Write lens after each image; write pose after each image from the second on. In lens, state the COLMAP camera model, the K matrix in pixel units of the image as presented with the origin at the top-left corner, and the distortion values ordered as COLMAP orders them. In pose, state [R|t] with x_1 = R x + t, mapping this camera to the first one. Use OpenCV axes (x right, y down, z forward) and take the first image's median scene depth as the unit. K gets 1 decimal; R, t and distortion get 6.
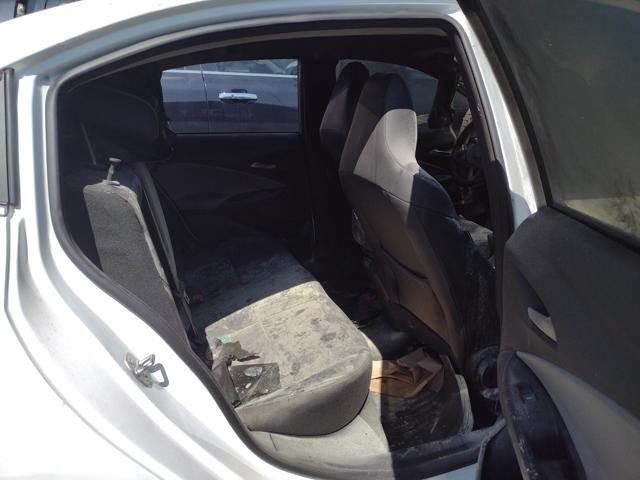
lens RADIAL K [[473.3, 0, 320.1], [0, 473.3, 238.5], [0, 0, 1]] dist [0.058977, -0.077185]
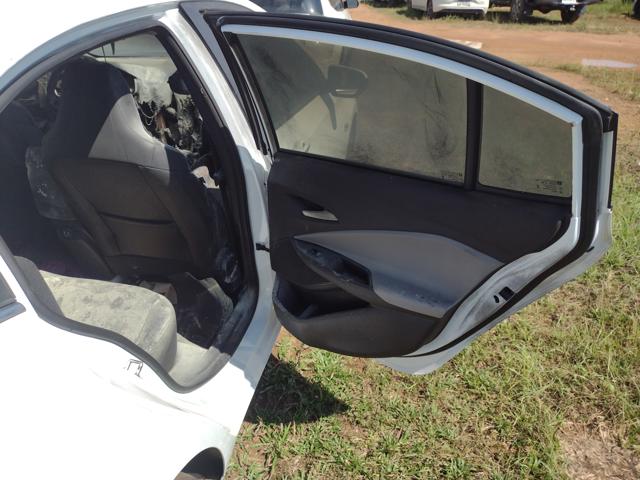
lens RADIAL K [[473.3, 0, 322.2], [0, 473.3, 240.9], [0, 0, 1]] dist [0.058977, -0.077185]
pose [[0.504036, -0.405470, 0.762589, -0.615788], [0.235565, 0.914014, 0.330285, -0.213369], [-0.830937, 0.013164, 0.556211, -0.045768]]
